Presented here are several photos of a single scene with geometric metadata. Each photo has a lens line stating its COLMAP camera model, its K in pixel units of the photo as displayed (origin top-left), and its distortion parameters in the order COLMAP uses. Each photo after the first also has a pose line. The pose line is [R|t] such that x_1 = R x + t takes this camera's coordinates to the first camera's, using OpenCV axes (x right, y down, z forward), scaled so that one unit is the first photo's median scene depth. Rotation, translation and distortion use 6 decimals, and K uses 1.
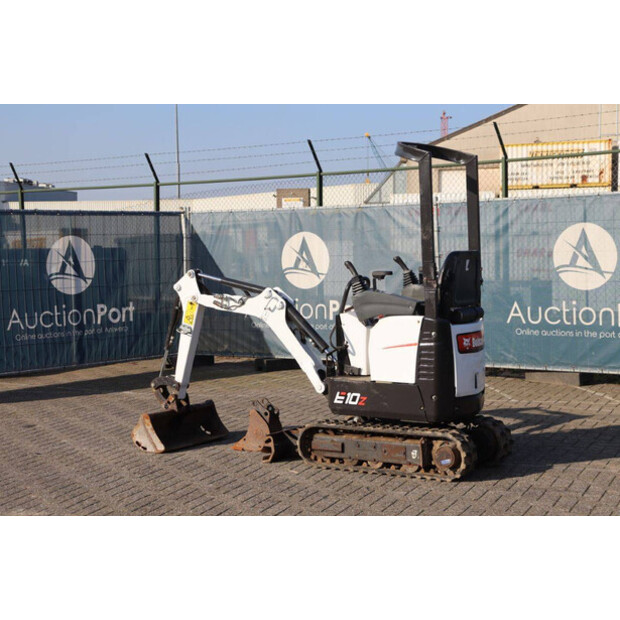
lens RADIAL K [[1186.5, 0, 310.0], [0, 1186.5, 310.0], [0, 0, 1]] dist [0.161582, 0.002518]
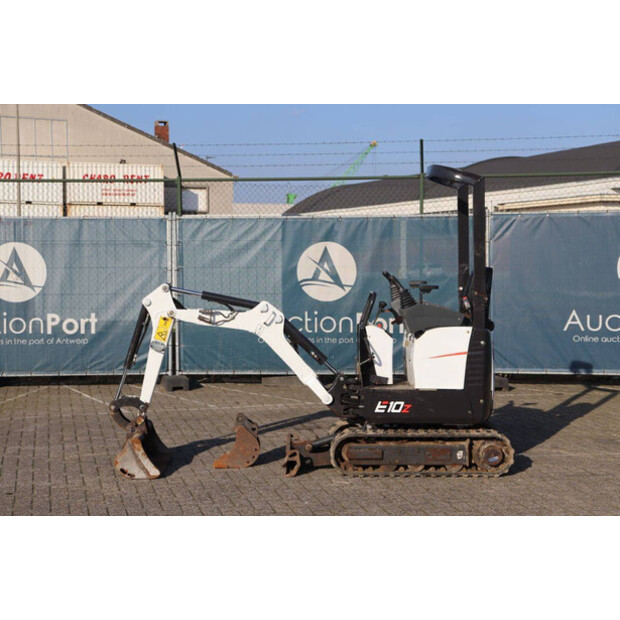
lens RADIAL K [[1106.3, 0, 295.3], [0, 1106.3, 309.0], [0, 0, 1]] dist [0.126466, -0.021663]
pose [[0.839282, -0.012362, 0.543556, -0.514040], [0.017063, 0.999848, -0.003608, -0.008908], [-0.543429, 0.012303, 0.839365, 0.203344]]
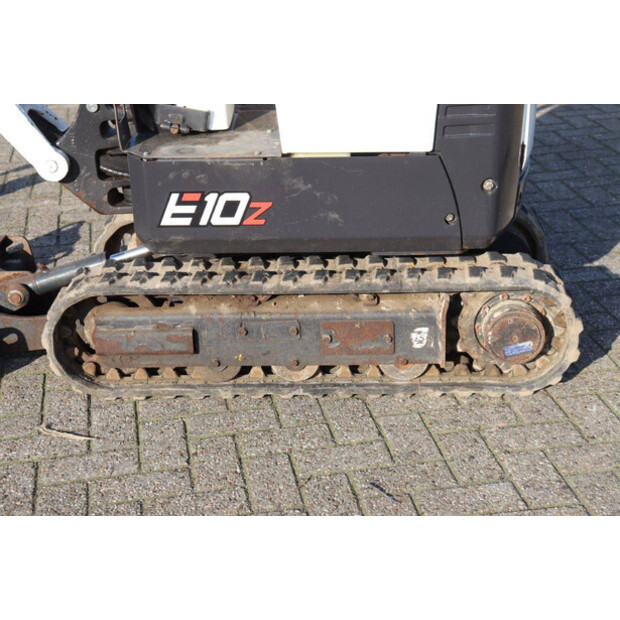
lens RADIAL K [[1096.4, 0, 310.0], [0, 1096.4, 310.0], [0, 0, 1]] dist [0.208950, 0.029715]
pose [[0.853946, -0.213654, 0.474477, -0.089849], [0.043893, 0.938147, 0.343445, -0.005299], [-0.518508, -0.272457, 0.810504, 0.651898]]
